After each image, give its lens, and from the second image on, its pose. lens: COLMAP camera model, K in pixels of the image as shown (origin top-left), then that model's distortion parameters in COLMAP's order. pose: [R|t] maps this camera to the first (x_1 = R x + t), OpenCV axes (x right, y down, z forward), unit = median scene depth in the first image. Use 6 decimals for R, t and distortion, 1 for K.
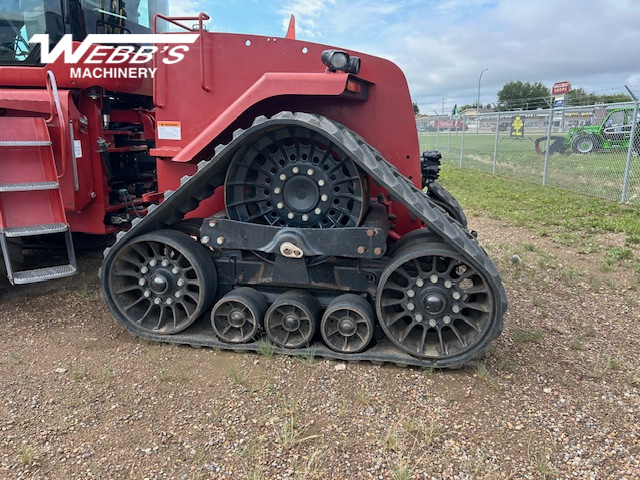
lens RADIAL K [[506.1, 0, 319.4], [0, 506.1, 237.2], [0, 0, 1]] dist [0.068724, -0.047731]
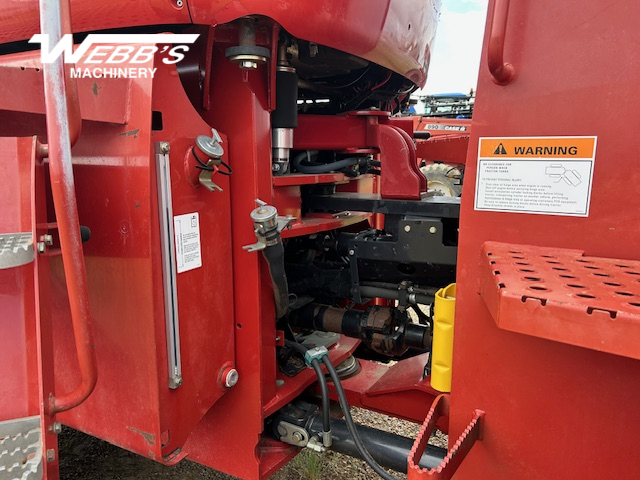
lens RADIAL K [[506.1, 0, 318.9], [0, 506.1, 238.3], [0, 0, 1]] dist [0.068724, -0.047731]
pose [[0.950421, 0.036838, -0.308776, -0.305169], [-0.054141, 0.997395, -0.047656, -0.160668], [0.306217, 0.062011, 0.949940, 0.733945]]
